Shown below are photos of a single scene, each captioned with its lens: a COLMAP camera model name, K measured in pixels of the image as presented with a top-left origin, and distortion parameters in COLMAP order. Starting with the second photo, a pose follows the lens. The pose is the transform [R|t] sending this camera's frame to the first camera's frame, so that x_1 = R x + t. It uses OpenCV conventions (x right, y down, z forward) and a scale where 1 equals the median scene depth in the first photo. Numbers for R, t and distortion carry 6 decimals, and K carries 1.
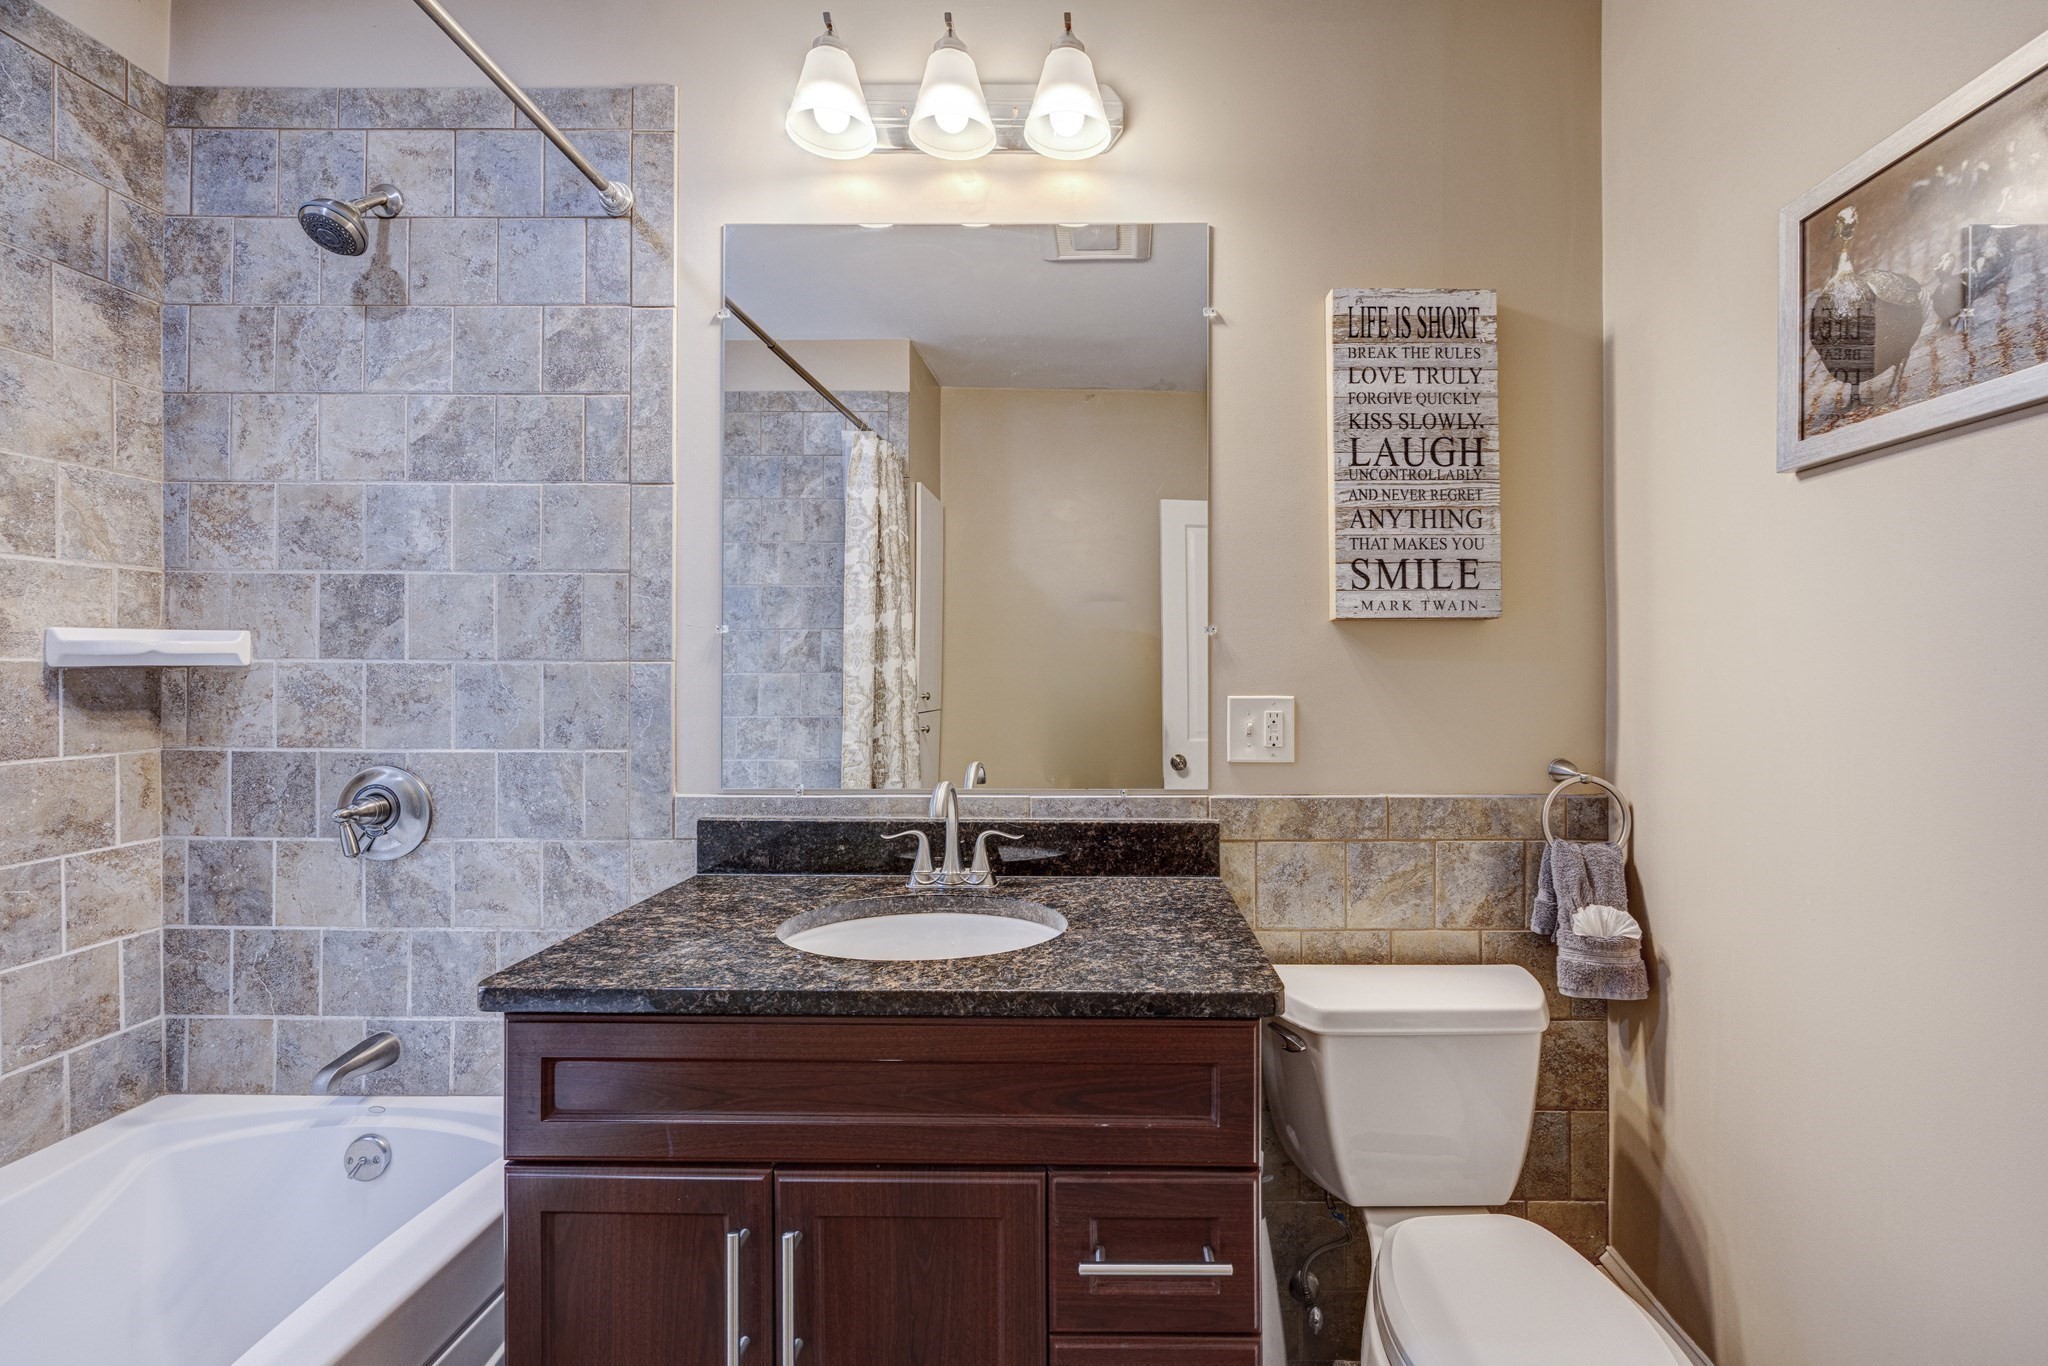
lens RADIAL K [[827.5, 0, 1021.0], [0, 827.5, 680.8], [0, 0, 1]] dist [0.003689, -0.000880]
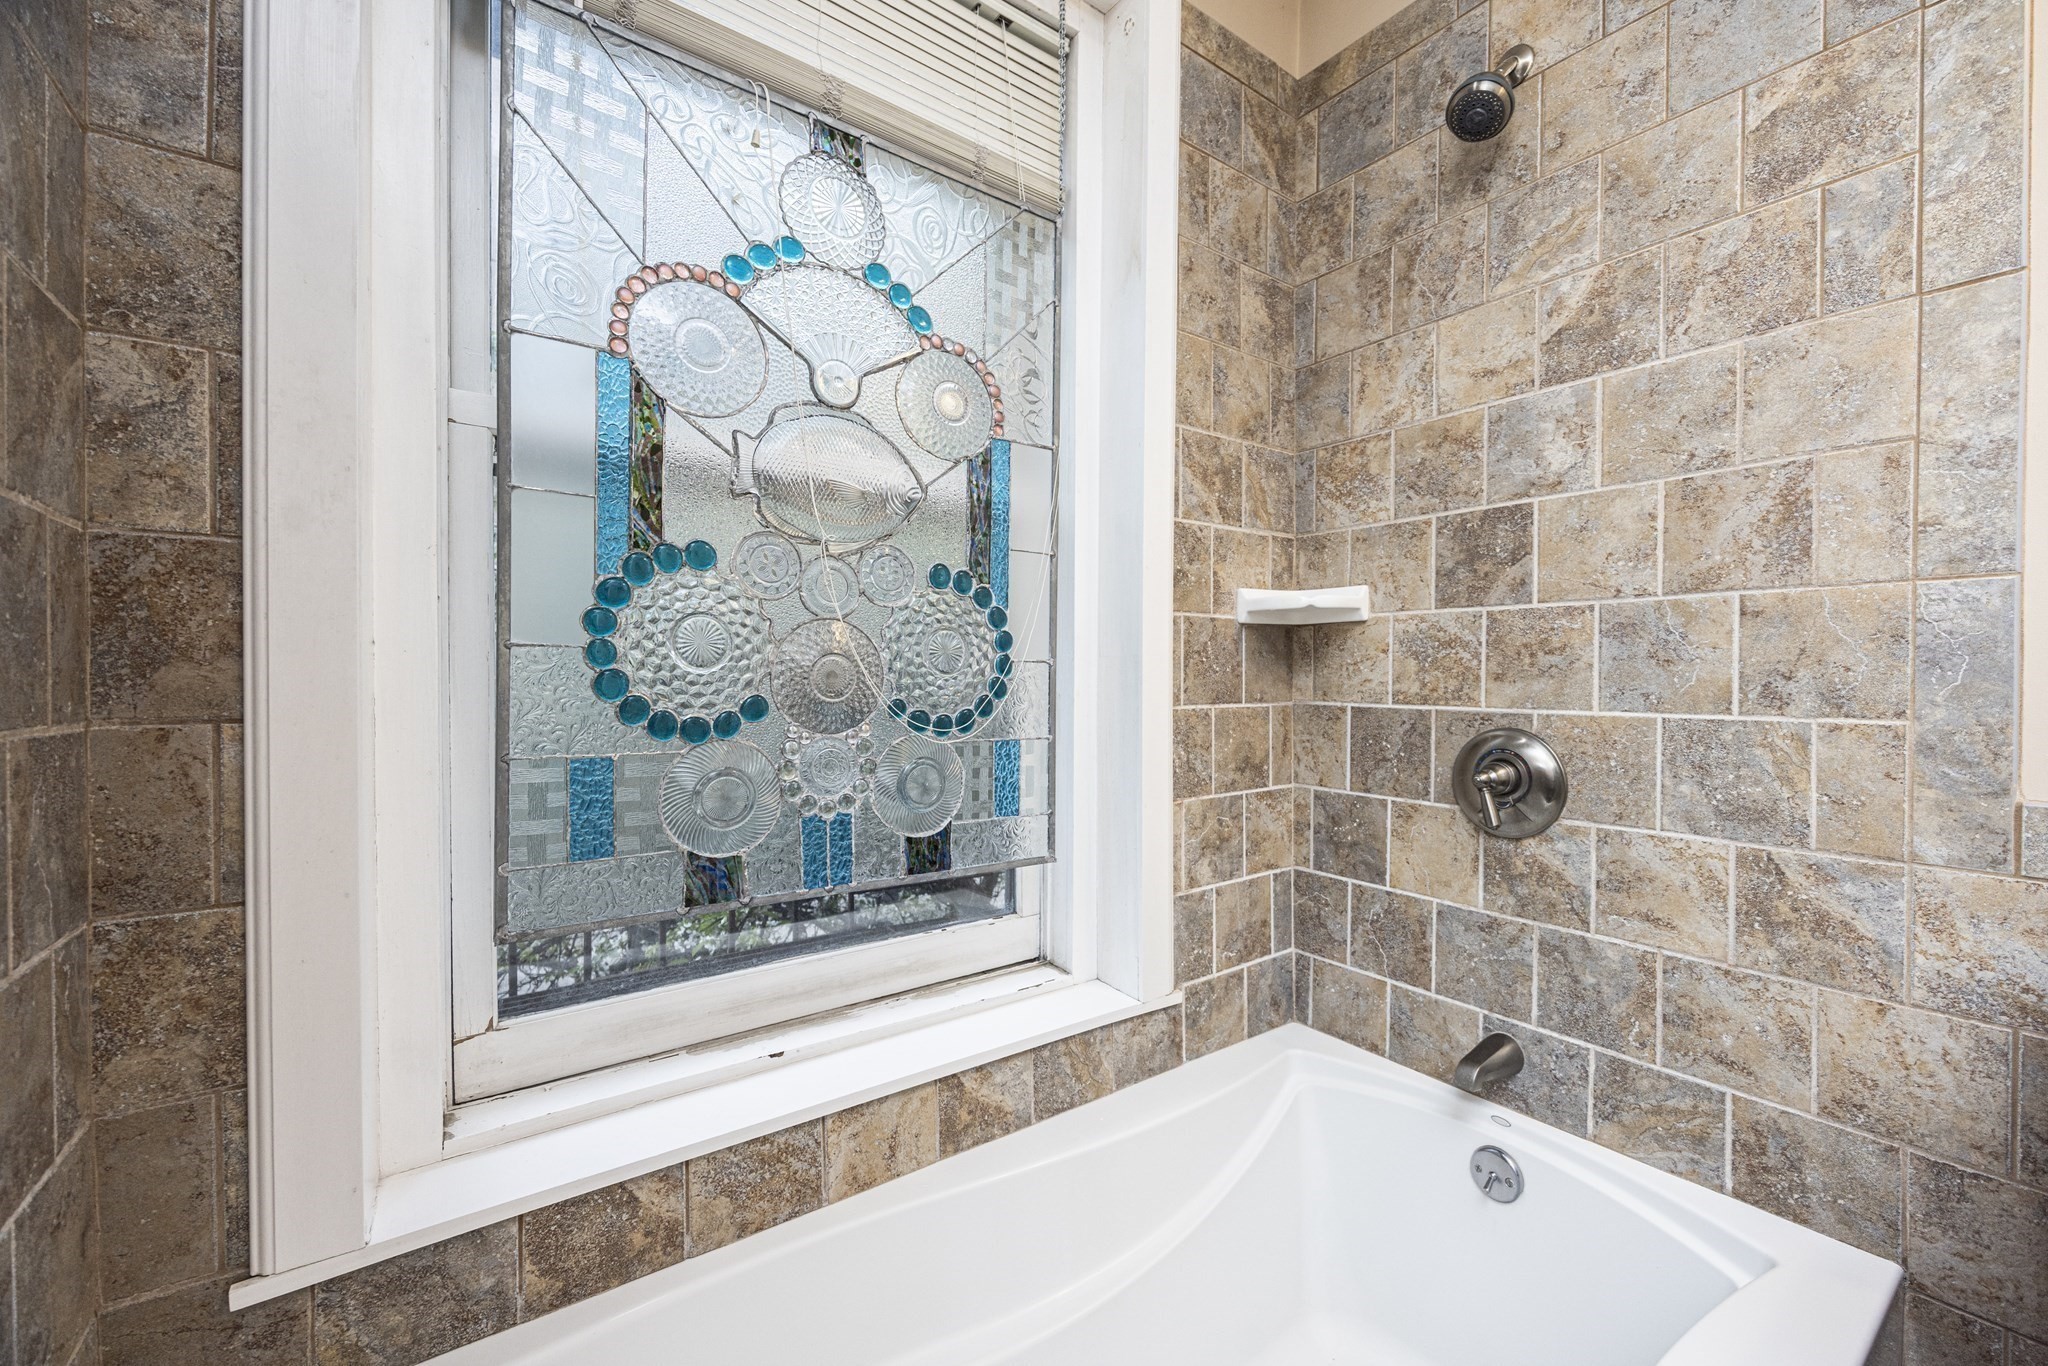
lens RADIAL K [[827.5, 0, 1031.5], [0, 827.5, 686.4], [0, 0, 1]] dist [0.003689, -0.000880]
pose [[0.588669, 0.006214, -0.808350, -0.361559], [0.003571, 0.999941, 0.010287, 0.048289], [0.808366, -0.008943, 0.588612, 0.089861]]
